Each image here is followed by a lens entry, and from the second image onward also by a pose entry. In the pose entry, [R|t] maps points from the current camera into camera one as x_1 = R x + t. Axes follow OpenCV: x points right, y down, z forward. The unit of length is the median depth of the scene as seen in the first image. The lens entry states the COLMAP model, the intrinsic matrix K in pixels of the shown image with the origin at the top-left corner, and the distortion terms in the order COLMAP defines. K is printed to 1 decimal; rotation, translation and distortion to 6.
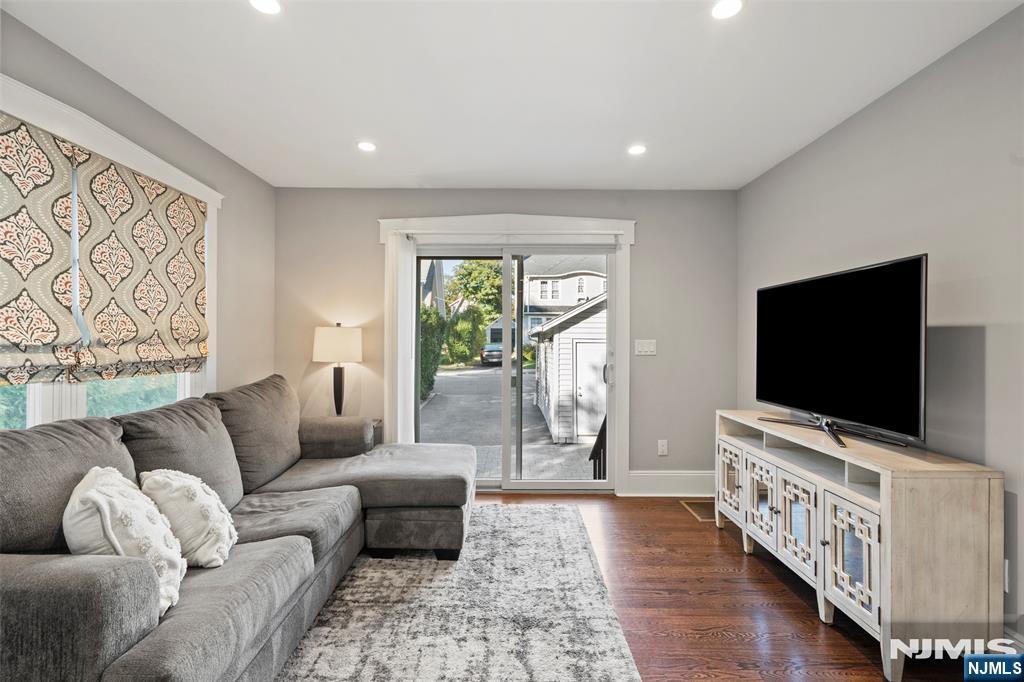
lens RADIAL K [[471.6, 0, 509.6], [0, 471.6, 339.4], [0, 0, 1]] dist [-0.002636, 0.000887]
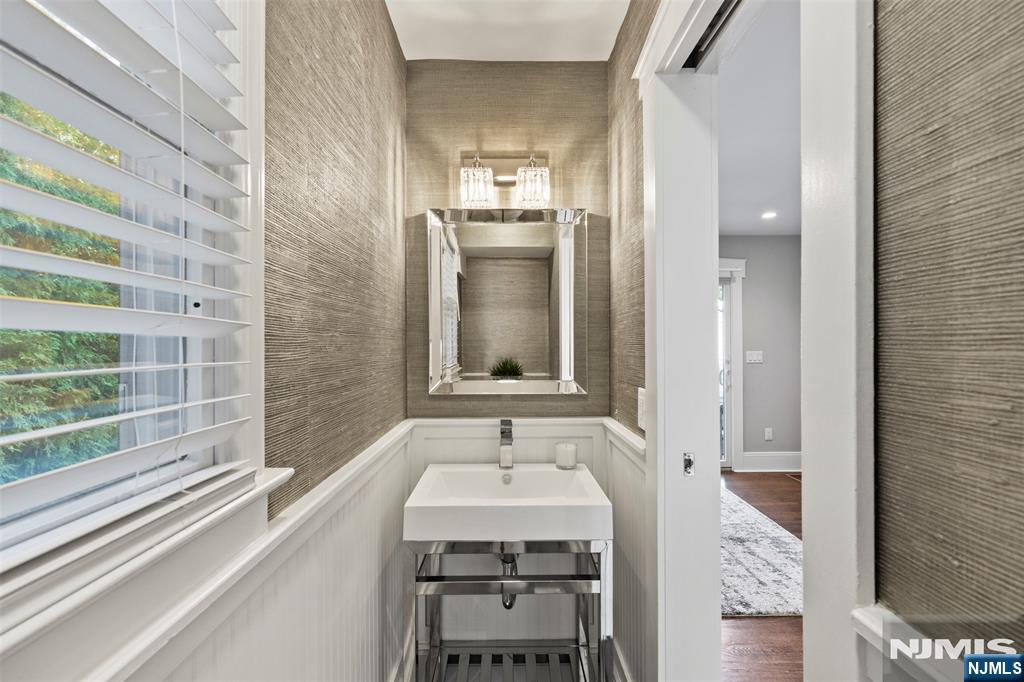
lens RADIAL K [[471.6, 0, 513.0], [0, 471.6, 345.2], [0, 0, 1]] dist [-0.002636, 0.000887]
pose [[0.999879, -0.013343, 0.008037, -0.415772], [0.013362, 0.999908, -0.002290, -0.023214], [-0.008006, 0.002397, 0.999965, -0.312856]]
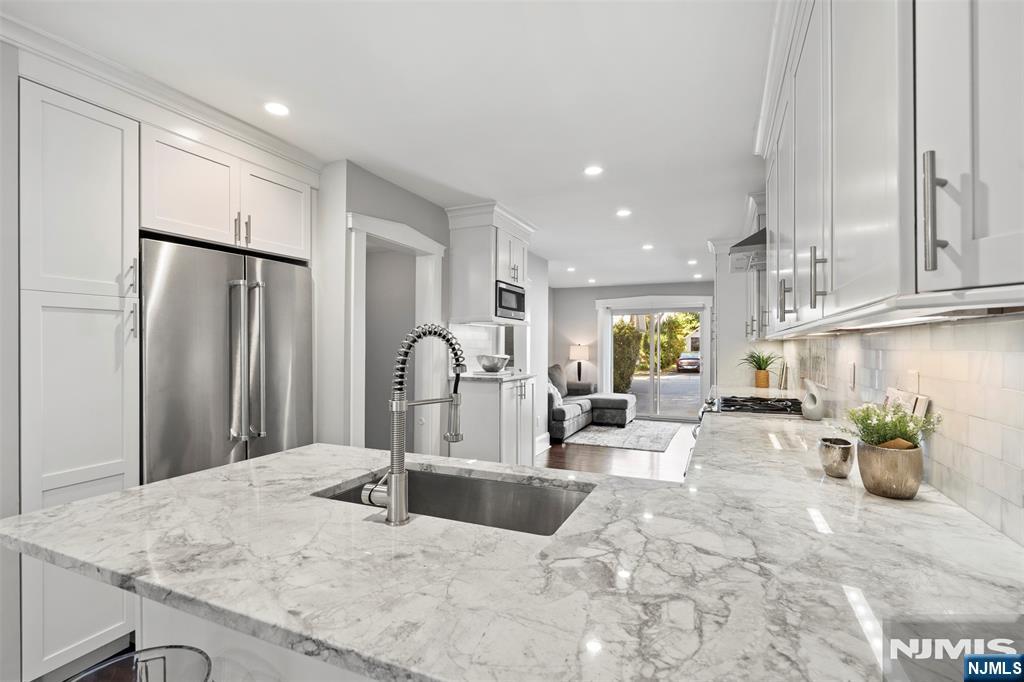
lens RADIAL K [[471.6, 0, 517.3], [0, 471.6, 344.0], [0, 0, 1]] dist [-0.002636, 0.000887]
pose [[0.916775, -0.004720, -0.399376, 0.329732], [0.001503, 0.999964, -0.008369, -0.015698], [0.399401, 0.007072, 0.916749, -1.416843]]
